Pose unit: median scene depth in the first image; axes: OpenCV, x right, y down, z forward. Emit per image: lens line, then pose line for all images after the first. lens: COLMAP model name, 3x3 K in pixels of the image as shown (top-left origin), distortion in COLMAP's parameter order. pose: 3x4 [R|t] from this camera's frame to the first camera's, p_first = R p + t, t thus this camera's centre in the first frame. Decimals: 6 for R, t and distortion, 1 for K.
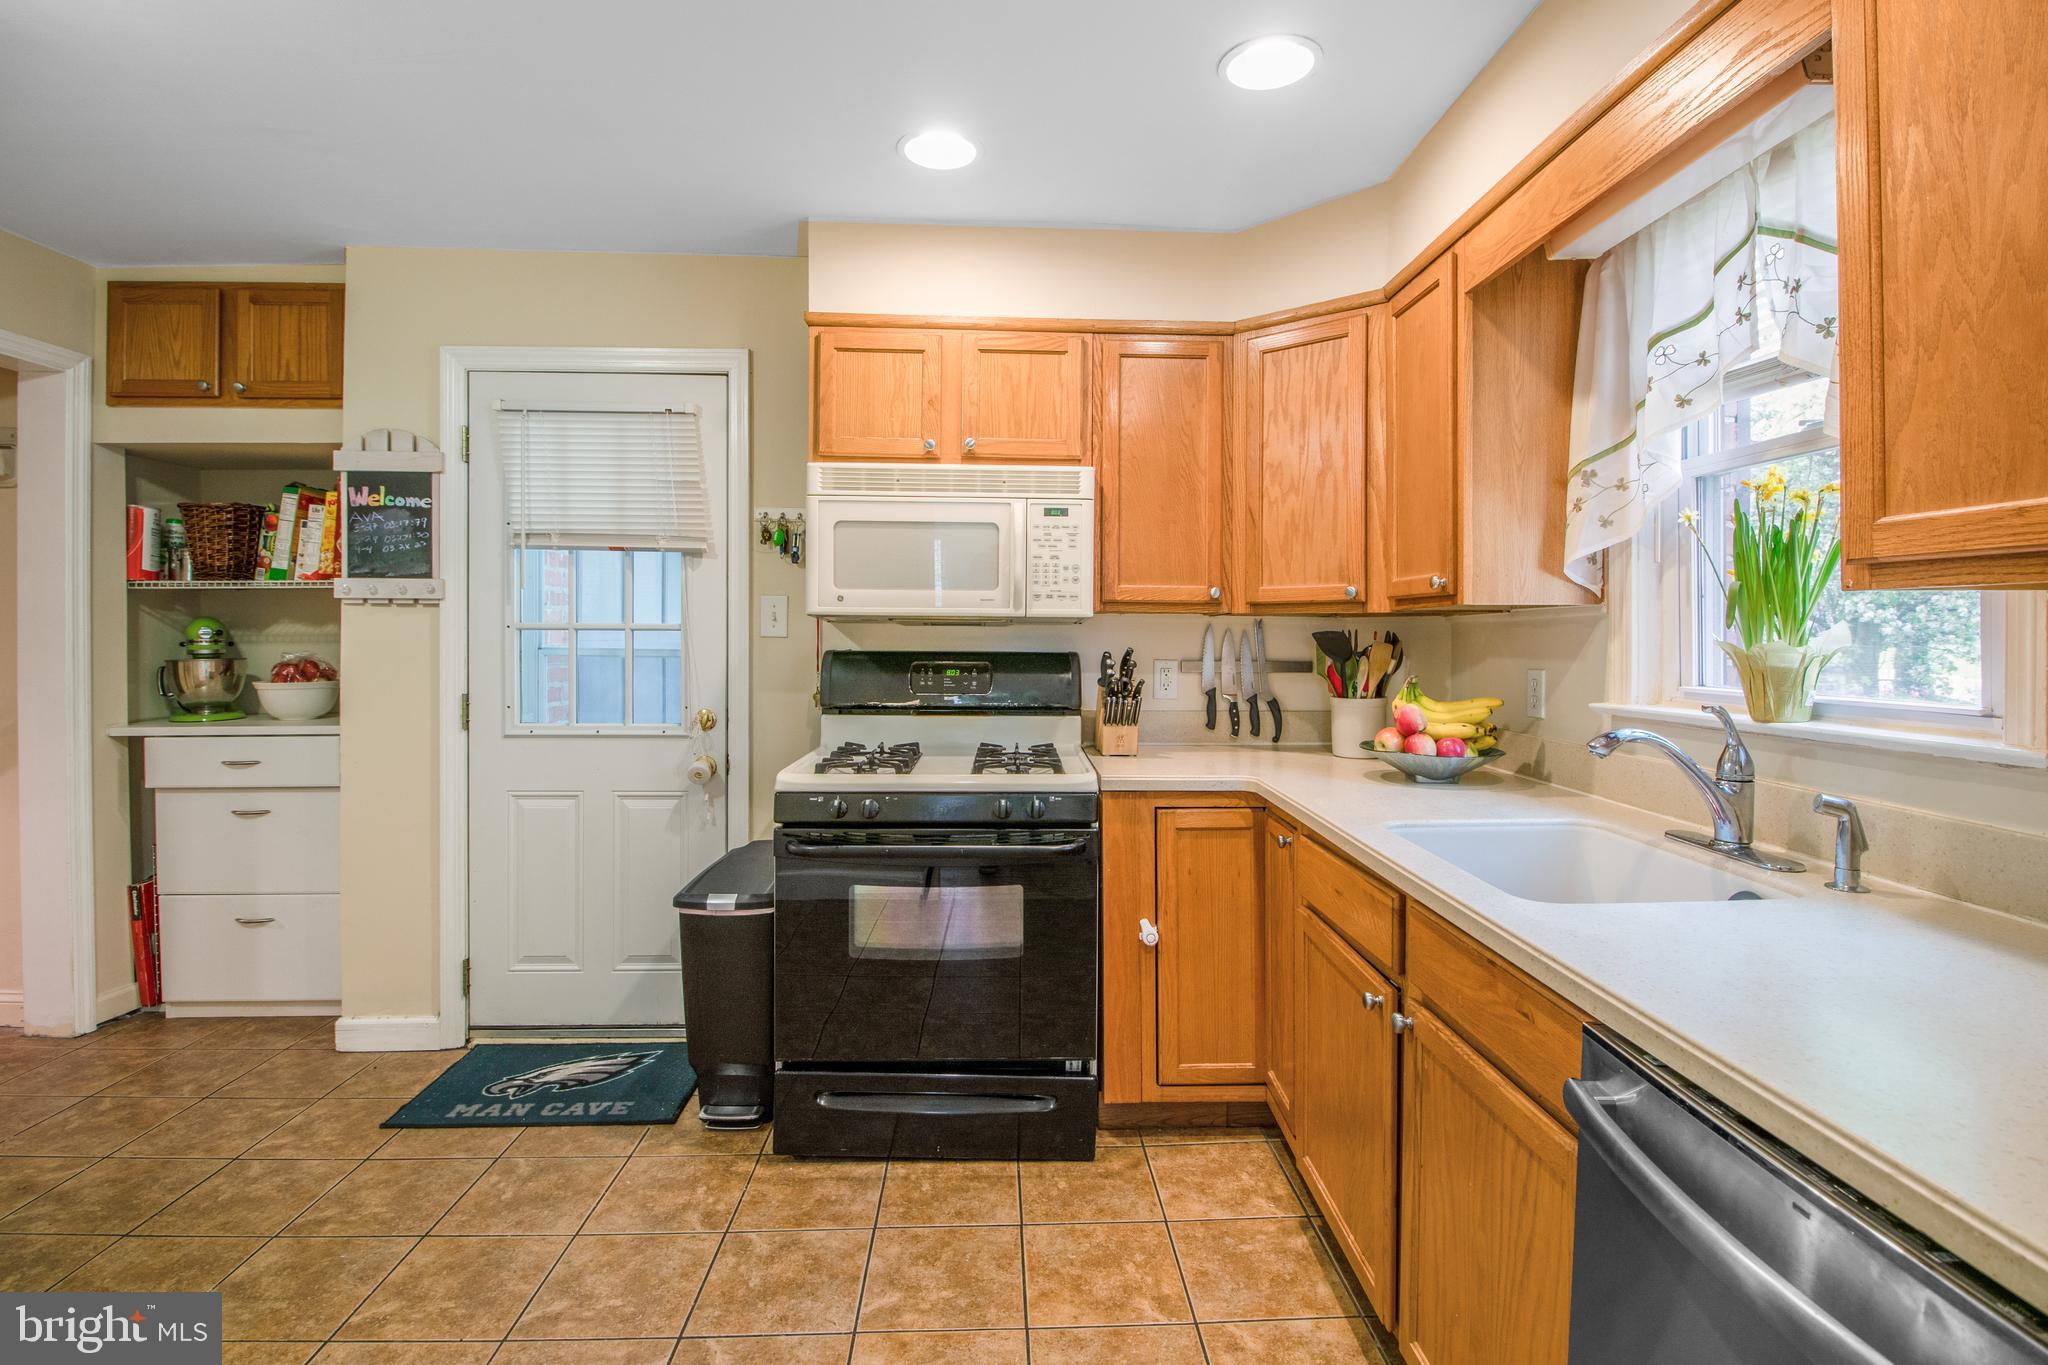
lens RADIAL K [[978.7, 0, 1045.6], [0, 978.7, 644.4], [0, 0, 1]] dist [-0.001972, -0.009847]
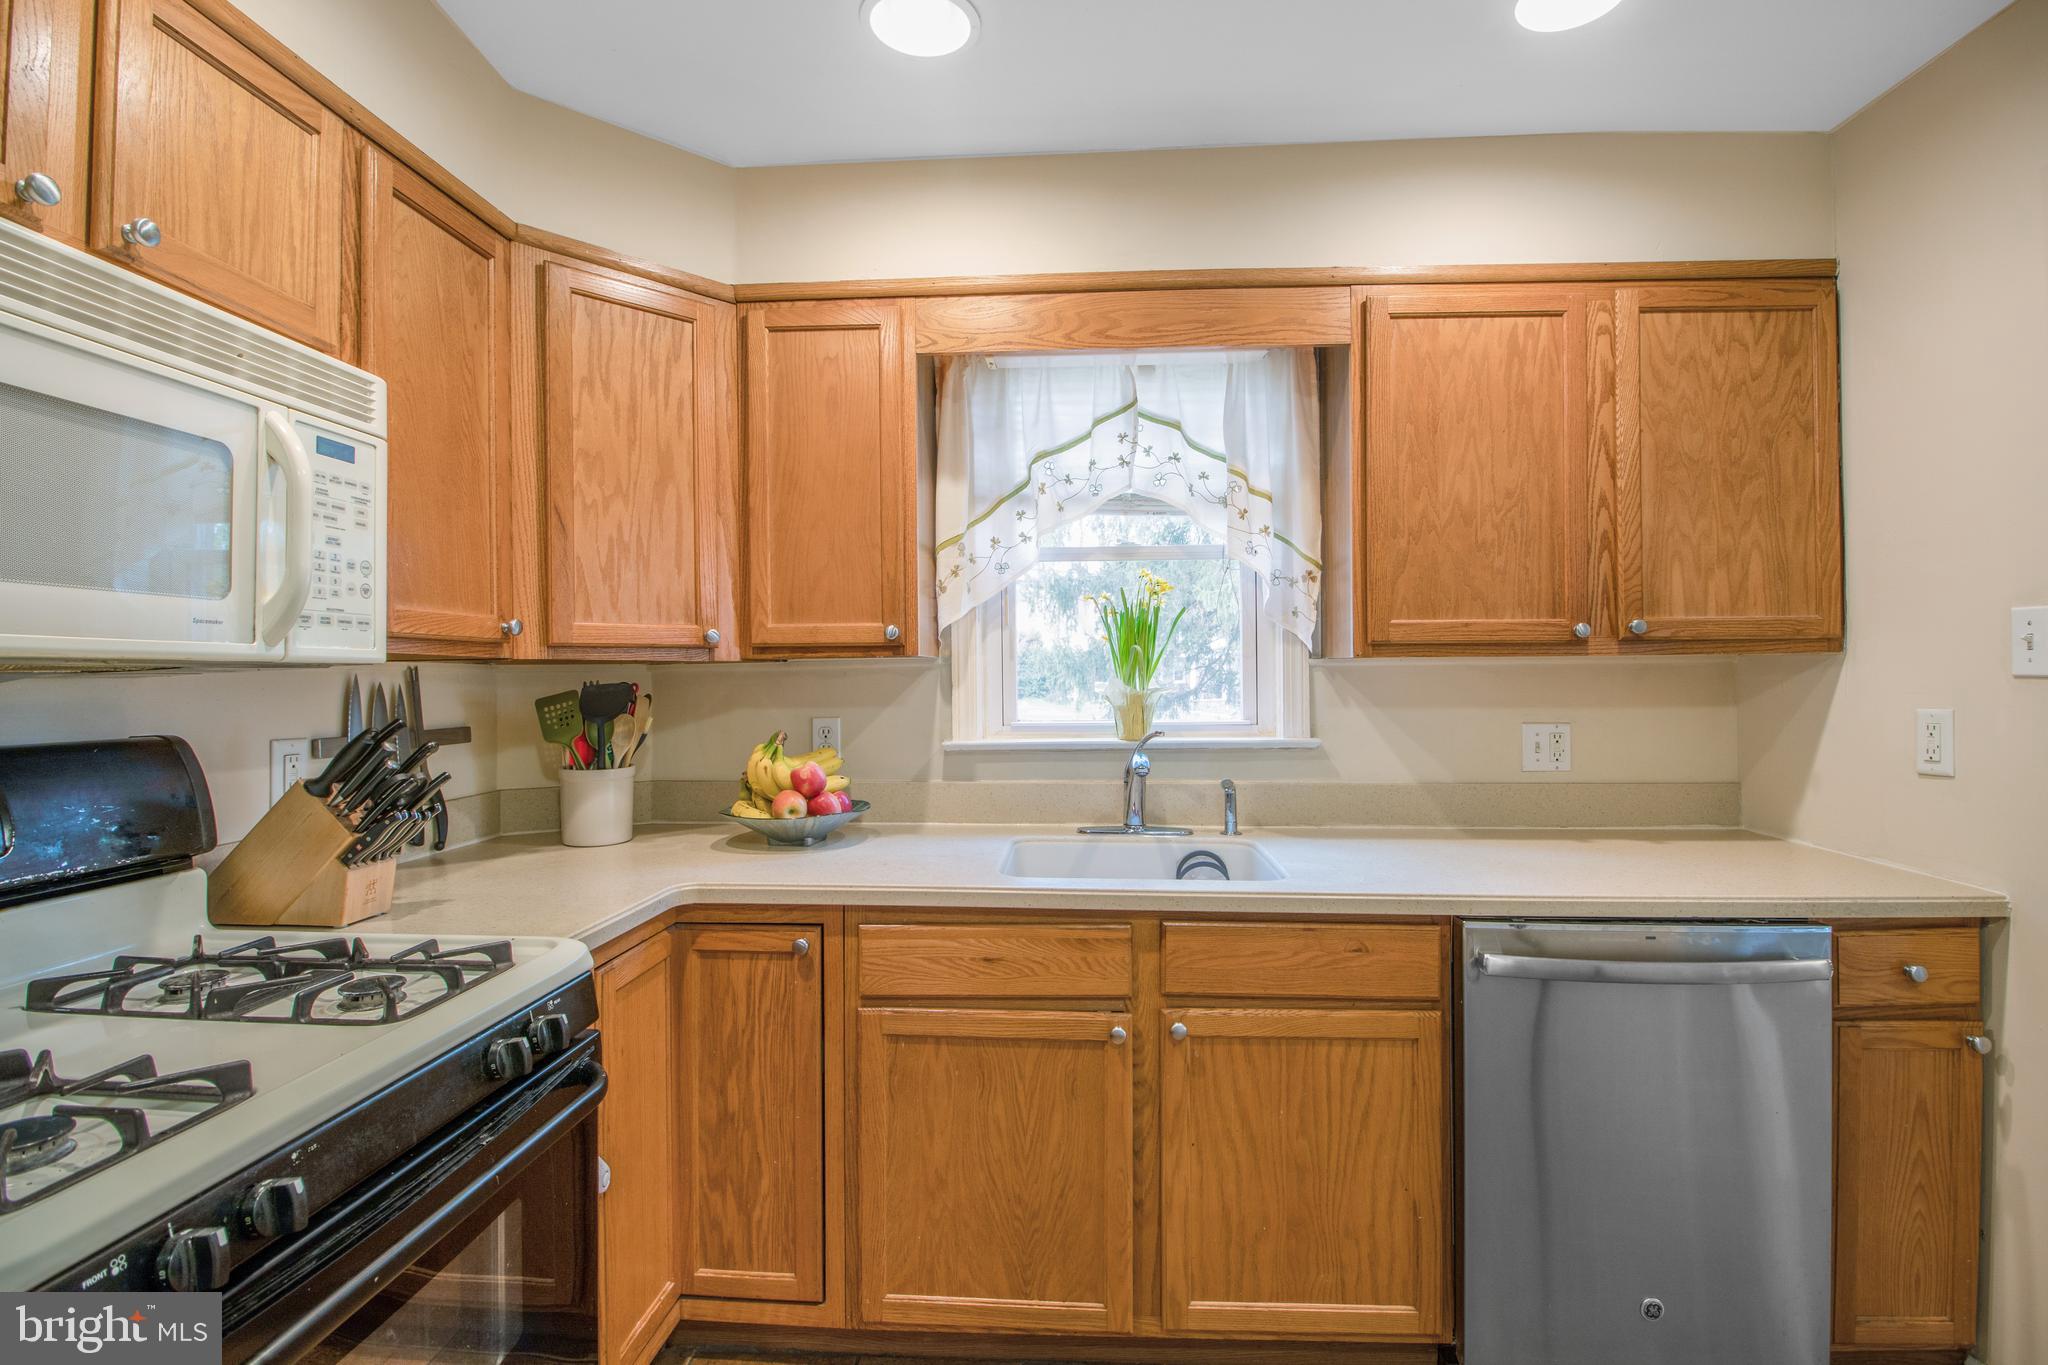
lens RADIAL K [[978.7, 0, 1048.1], [0, 978.7, 663.7], [0, 0, 1]] dist [-0.001972, -0.009847]
pose [[0.095813, 0.002847, 0.995395, -0.417261], [0.019758, 0.999793, -0.004761, -0.017734], [-0.995203, 0.020124, 0.095737, 0.552799]]
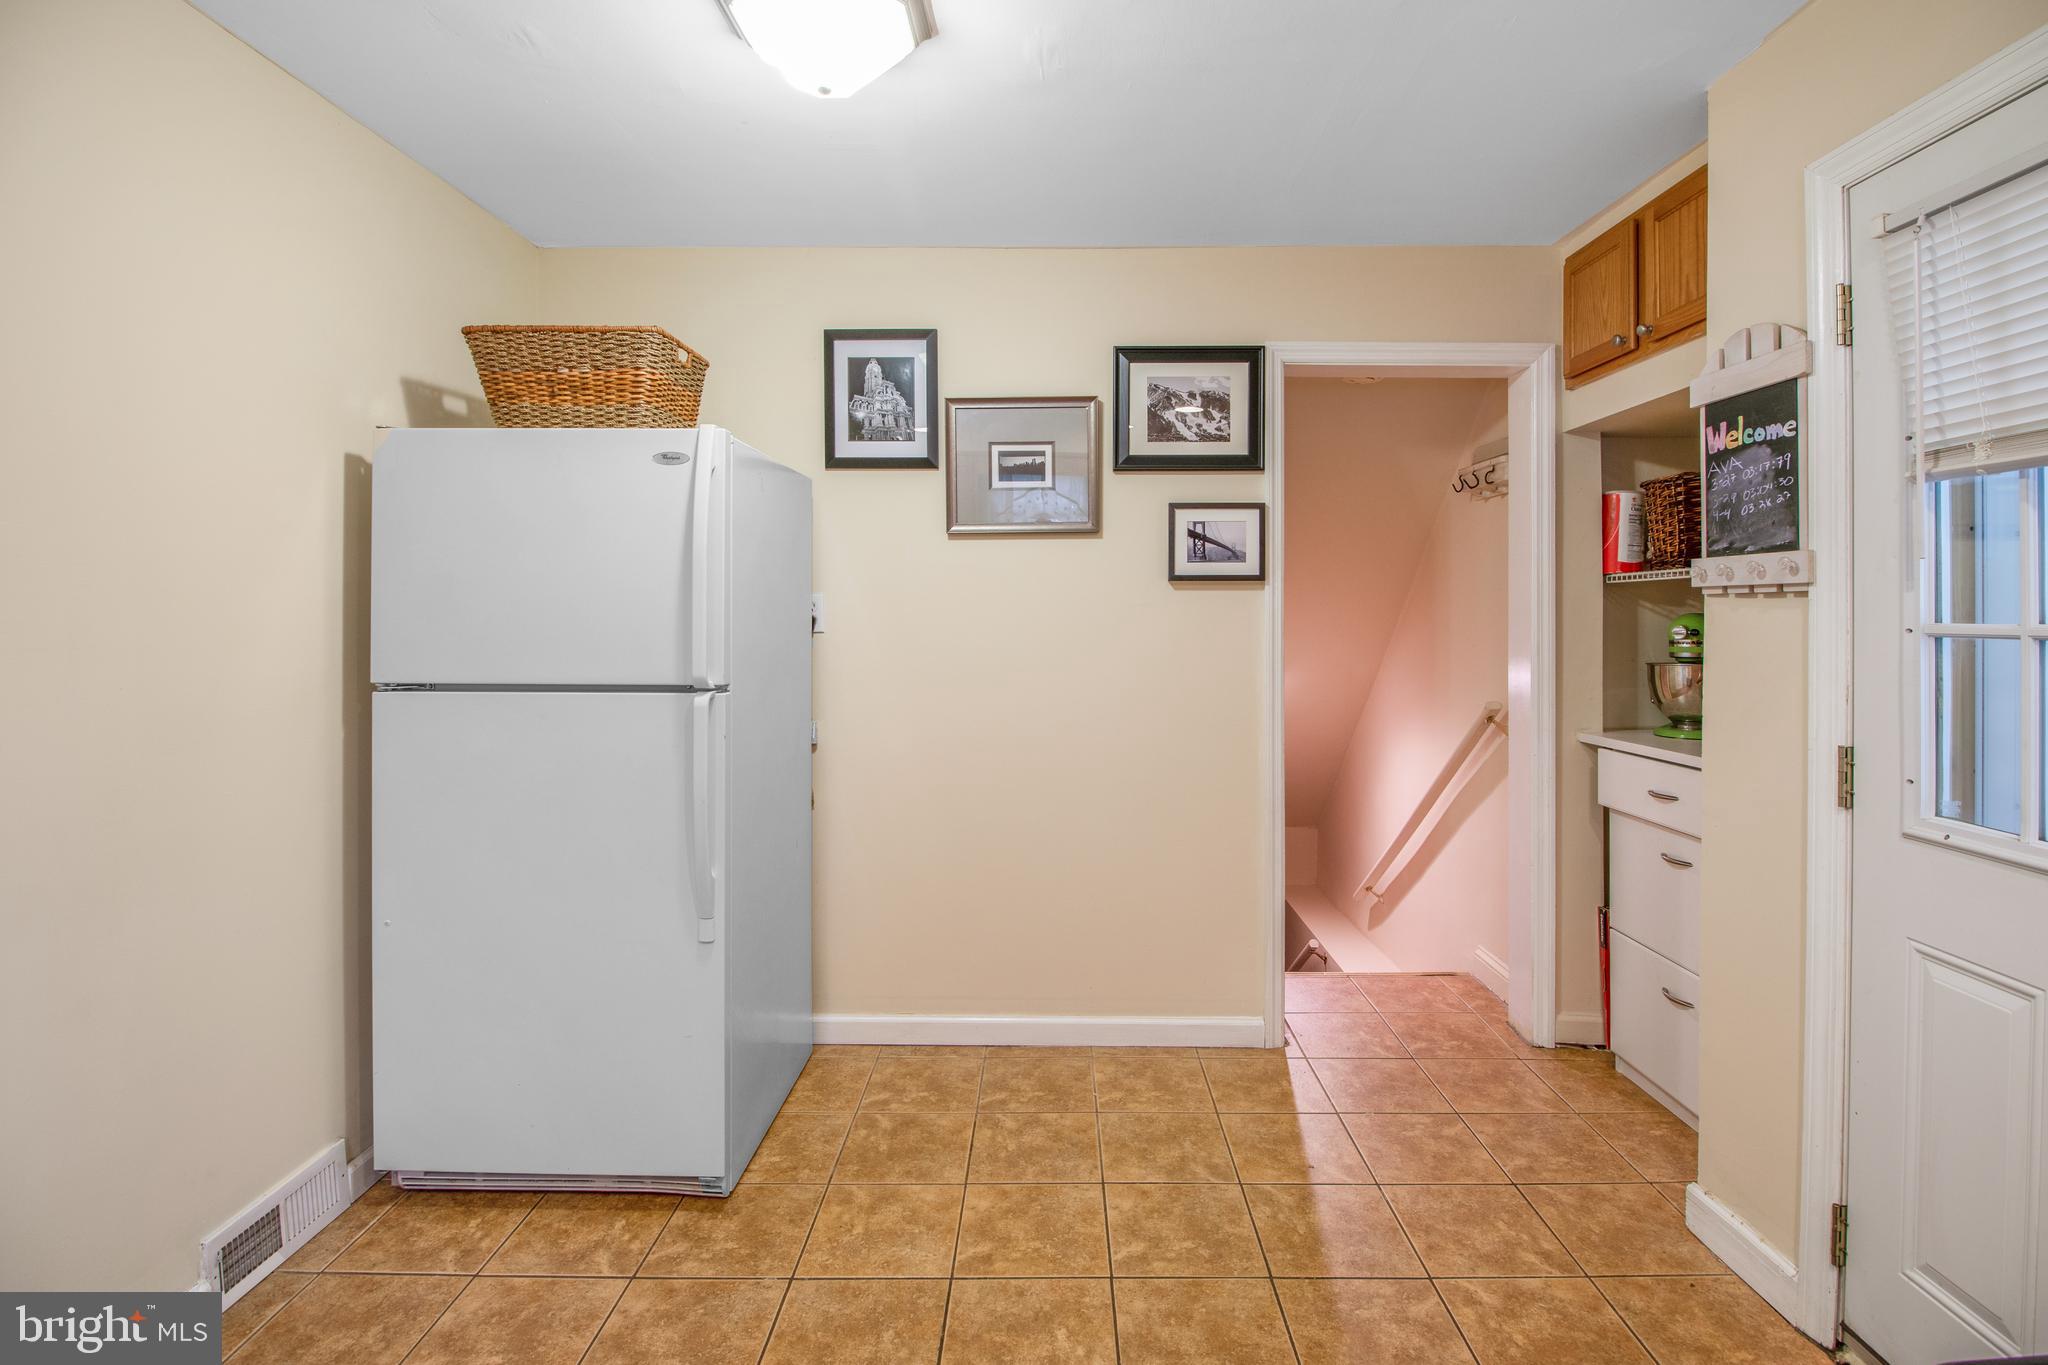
lens RADIAL K [[978.7, 0, 1055.3], [0, 978.7, 611.4], [0, 0, 1]] dist [-0.001972, -0.009847]
pose [[-0.042607, -0.005634, -0.999076, 0.000546], [-0.021210, 0.999764, -0.004733, -0.016833], [0.998867, 0.020989, -0.042717, 0.571335]]
